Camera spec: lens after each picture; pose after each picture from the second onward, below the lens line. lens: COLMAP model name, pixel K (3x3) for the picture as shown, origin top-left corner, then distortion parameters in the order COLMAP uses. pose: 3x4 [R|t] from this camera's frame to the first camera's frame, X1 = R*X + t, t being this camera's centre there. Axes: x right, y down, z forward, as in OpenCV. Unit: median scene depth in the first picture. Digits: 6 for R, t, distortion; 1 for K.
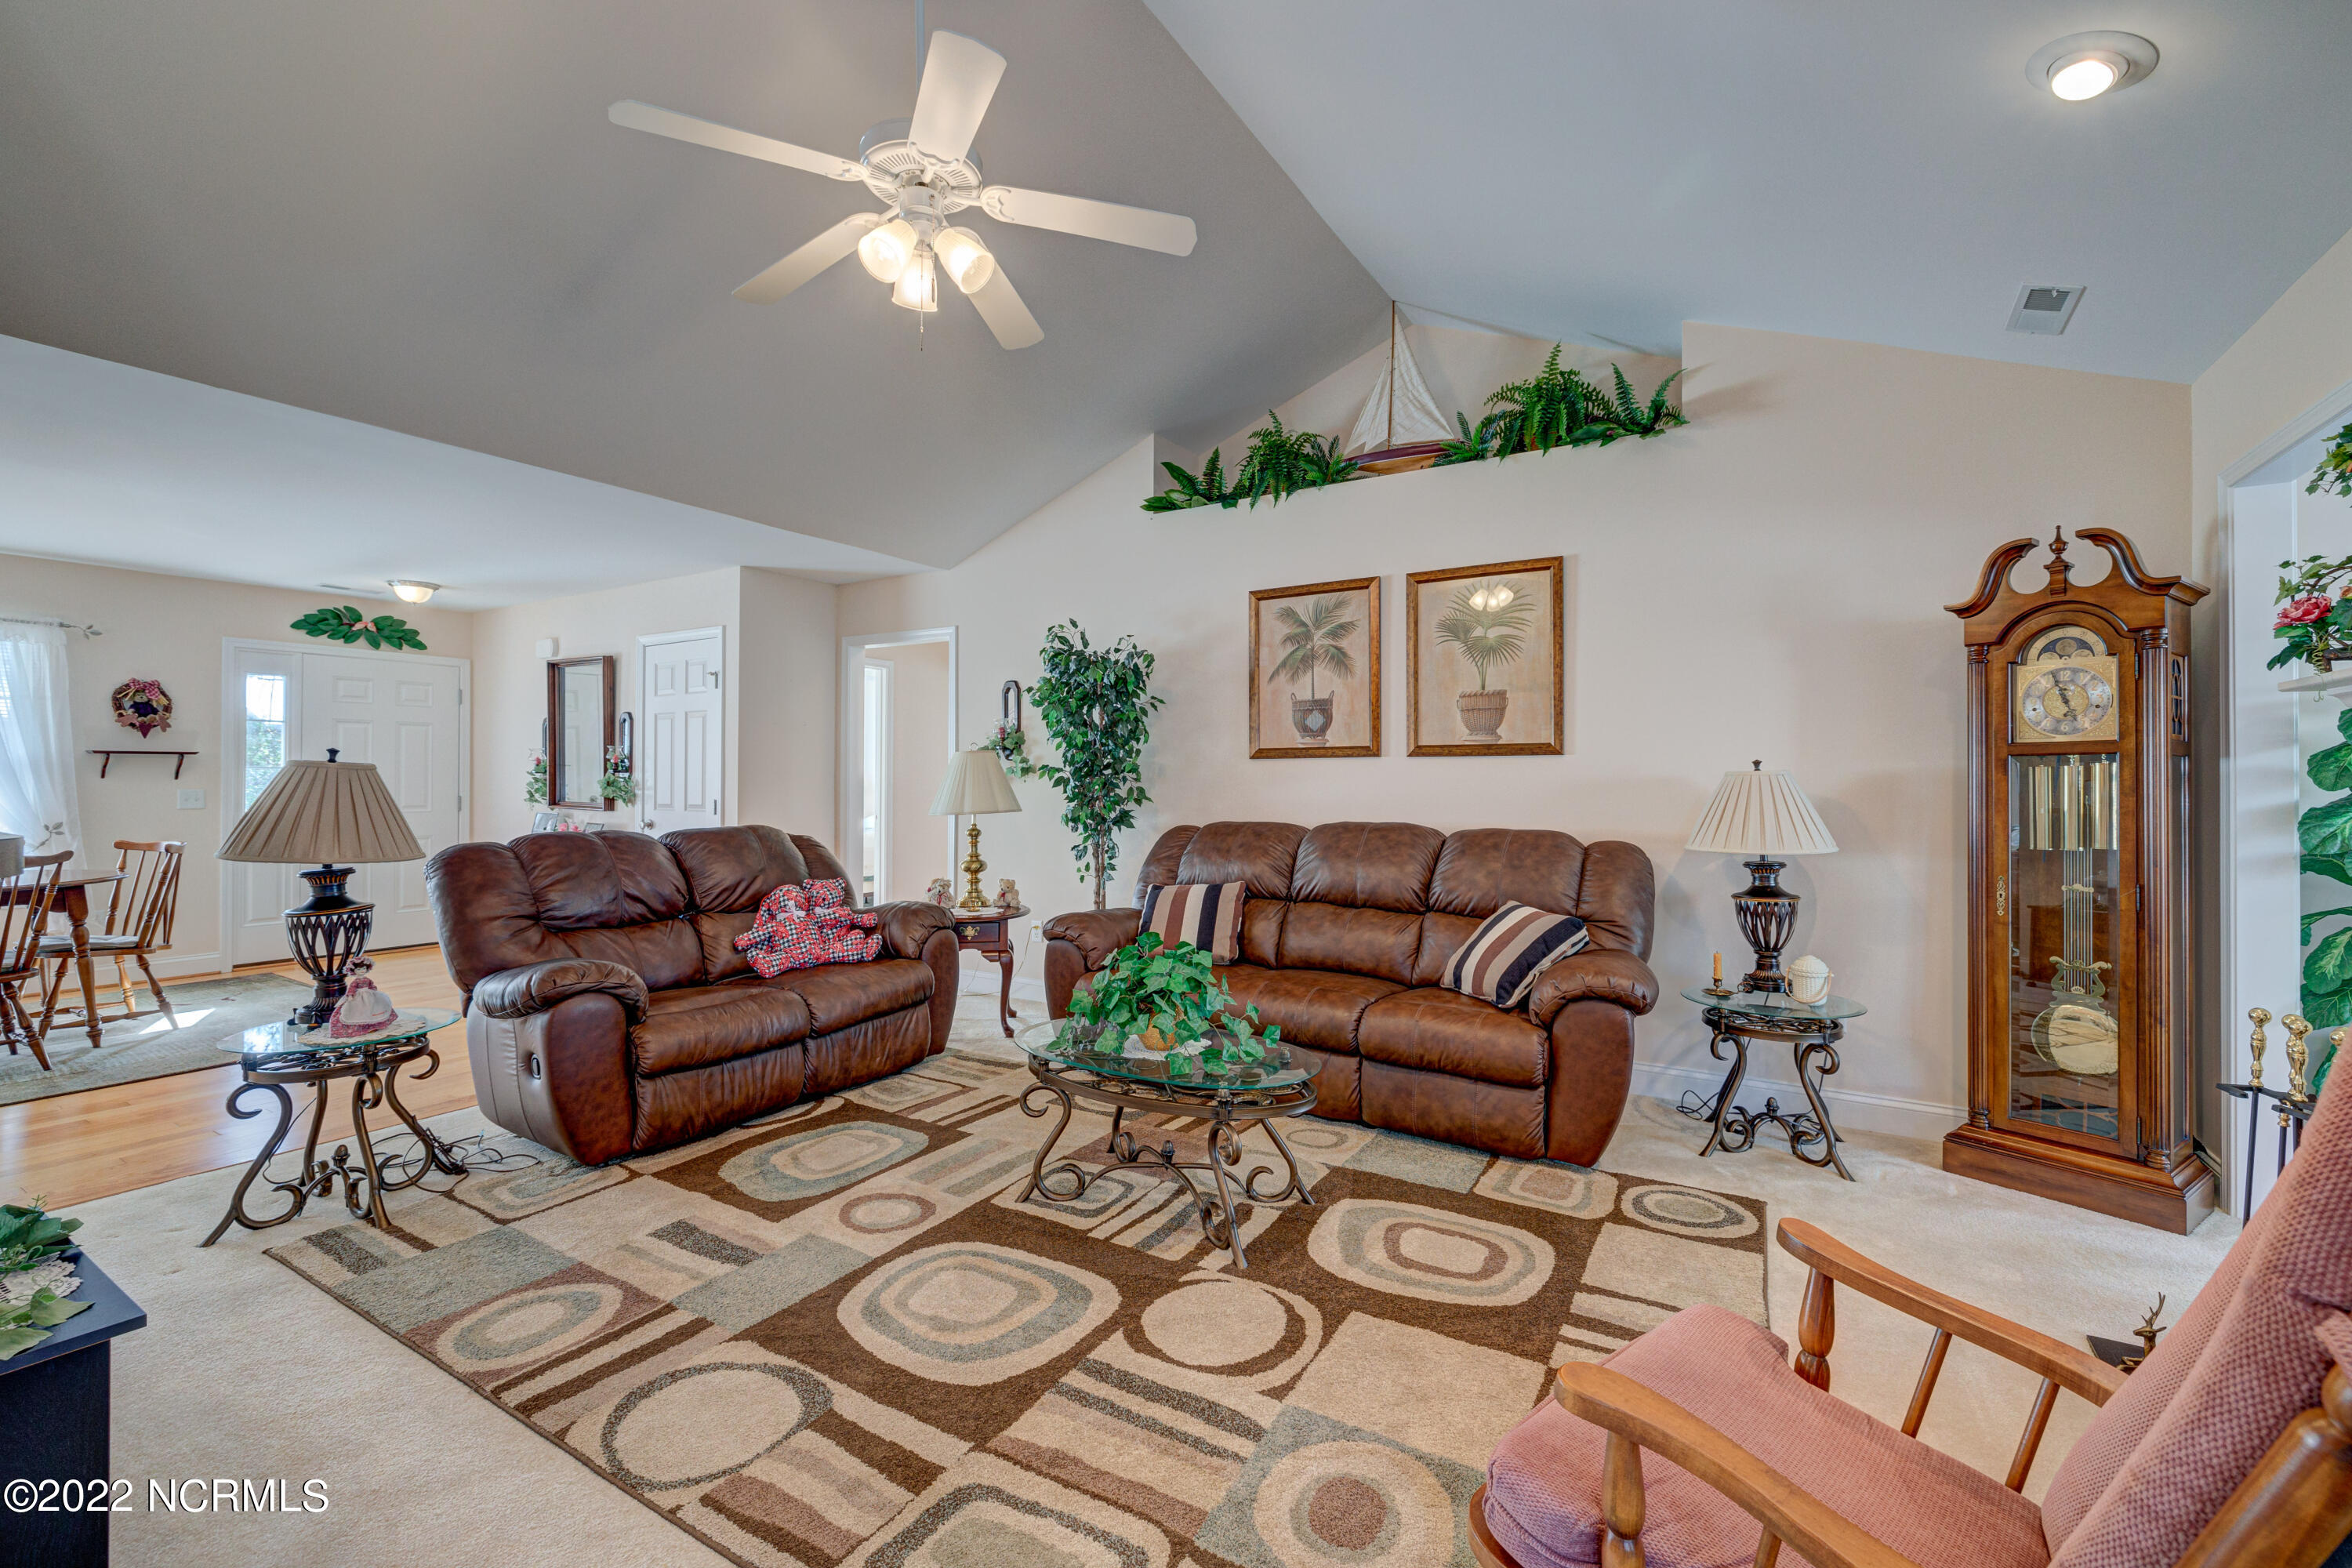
lens RADIAL K [[991.6, 0, 1178.8], [0, 991.6, 773.3], [0, 0, 1]] dist [-0.000107, 0.001030]
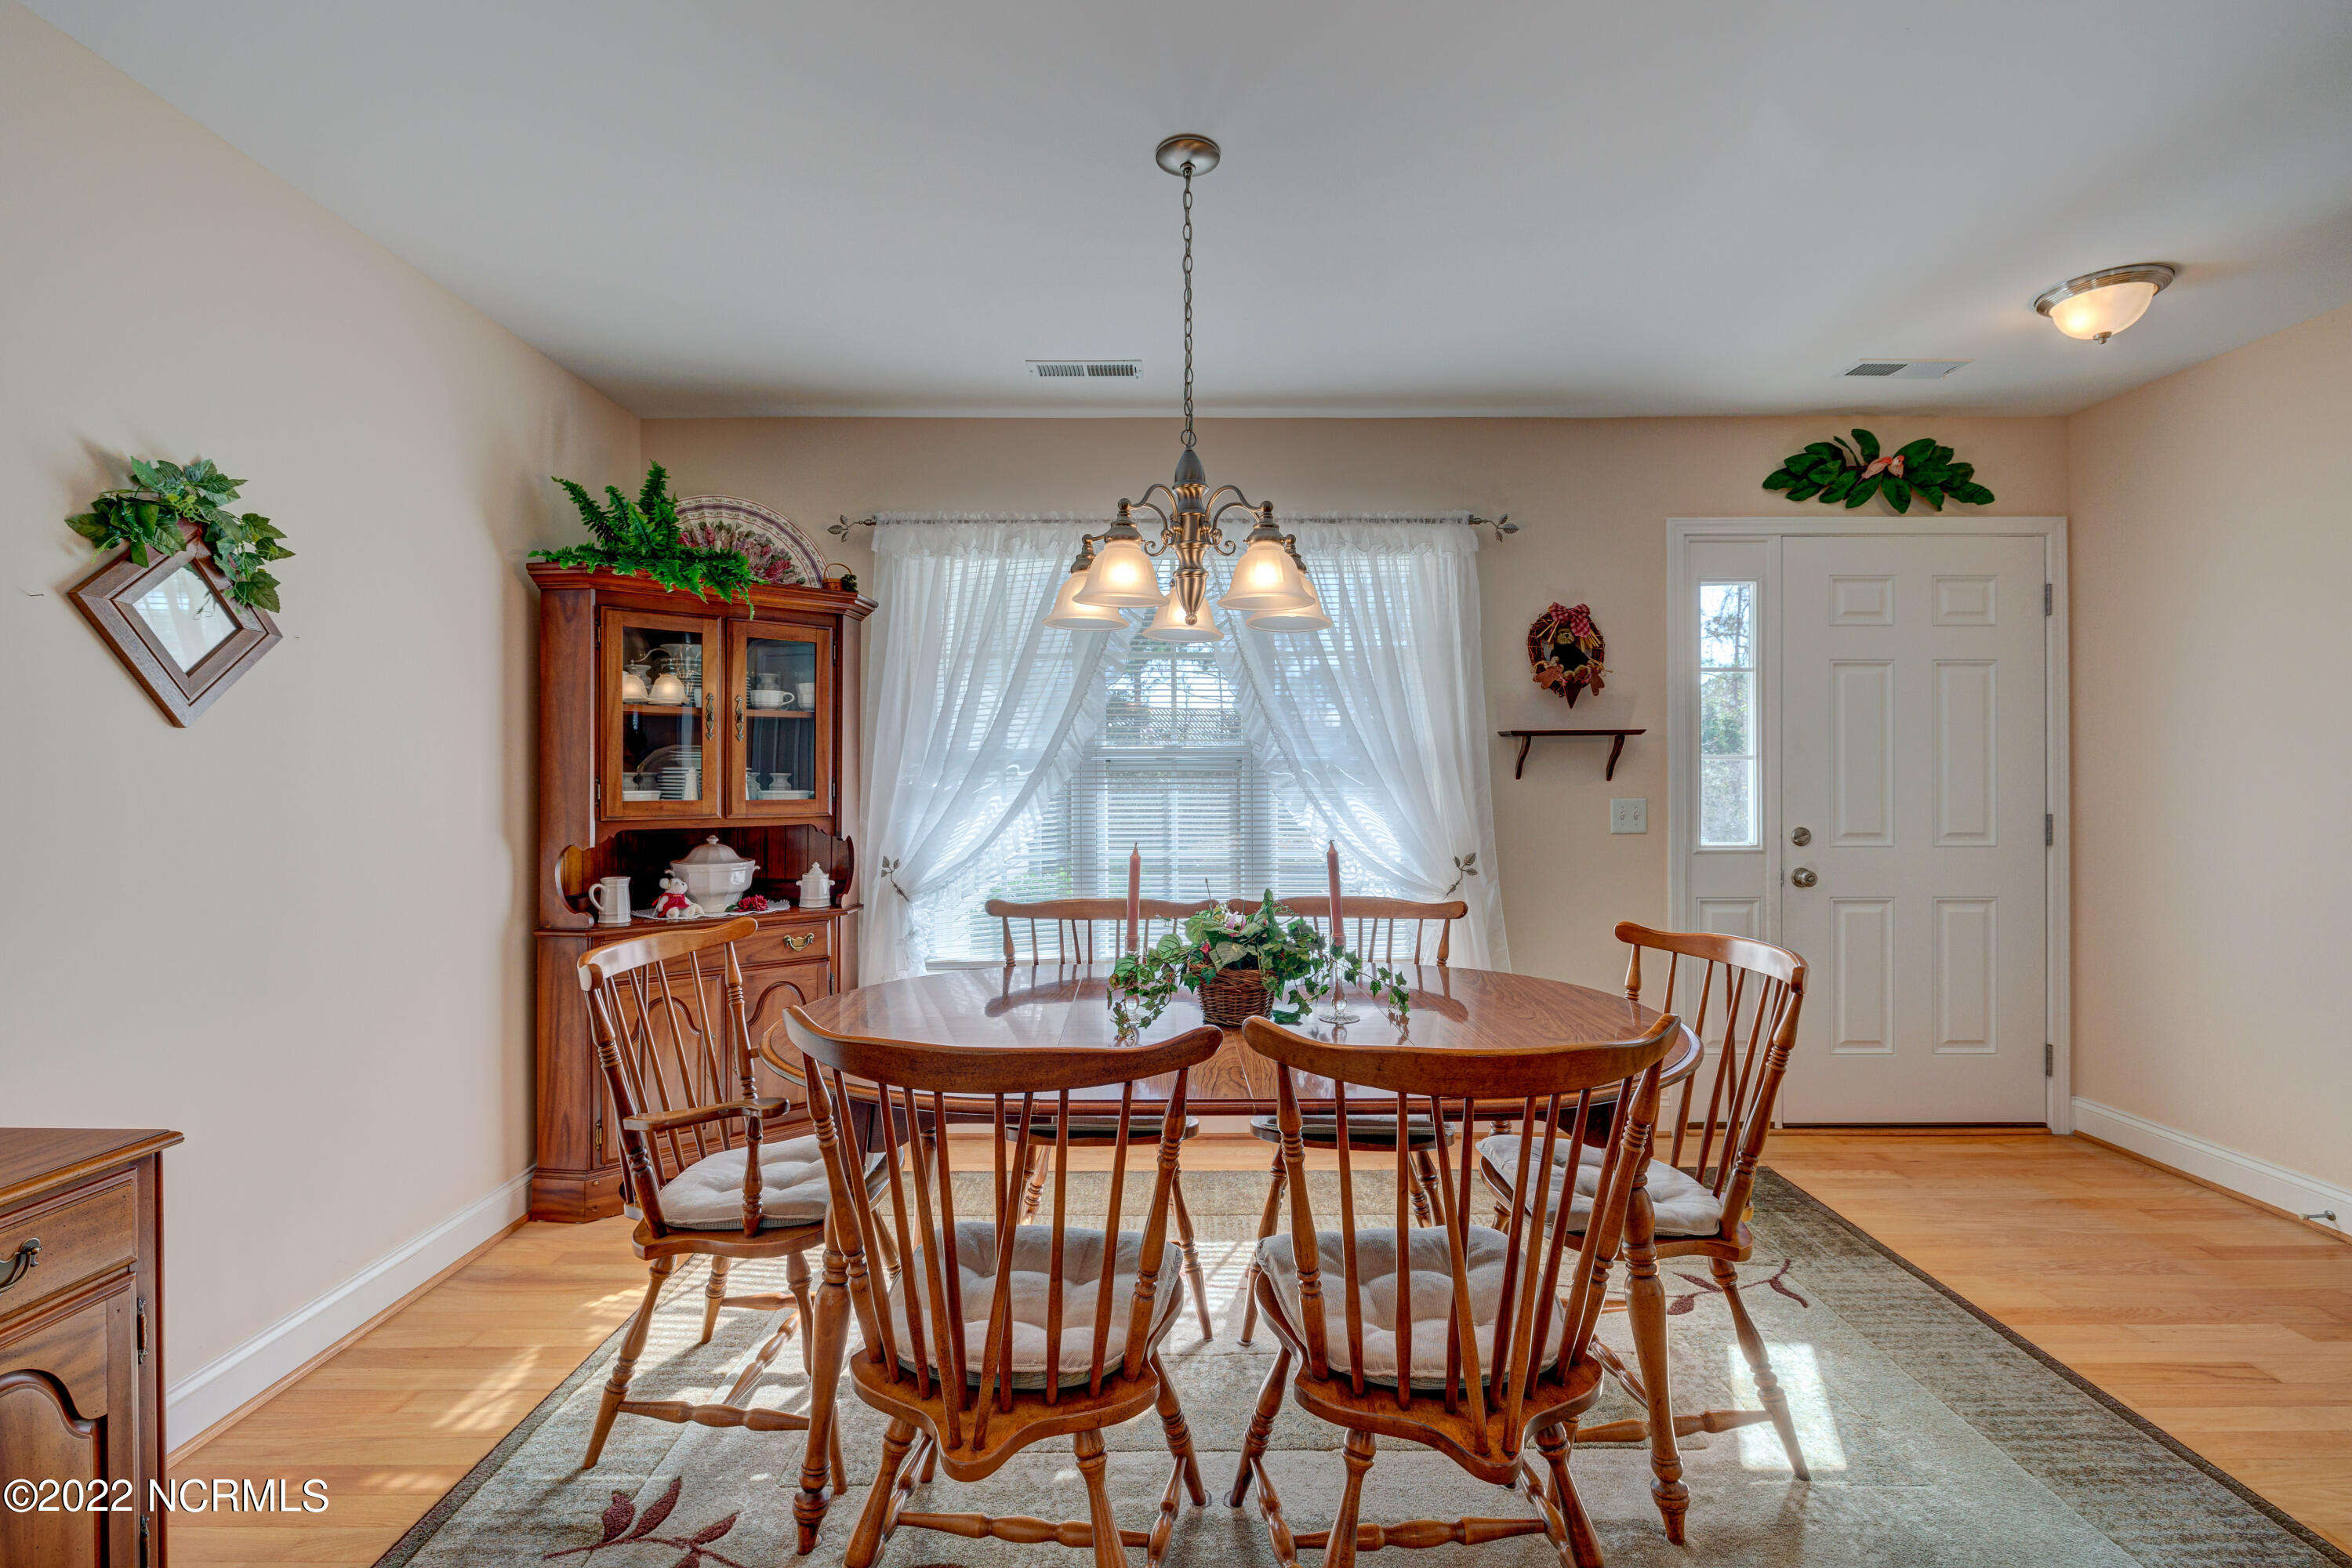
lens RADIAL K [[1073.5, 0, 1176.9], [0, 1073.5, 778.6], [0, 0, 1]] dist [-0.001854, -0.000071]
pose [[0.522988, -0.005157, -0.852325, -0.624432], [0.010553, 0.999944, 0.000425, 0.002277], [0.852275, -0.009217, 0.523013, 0.477979]]
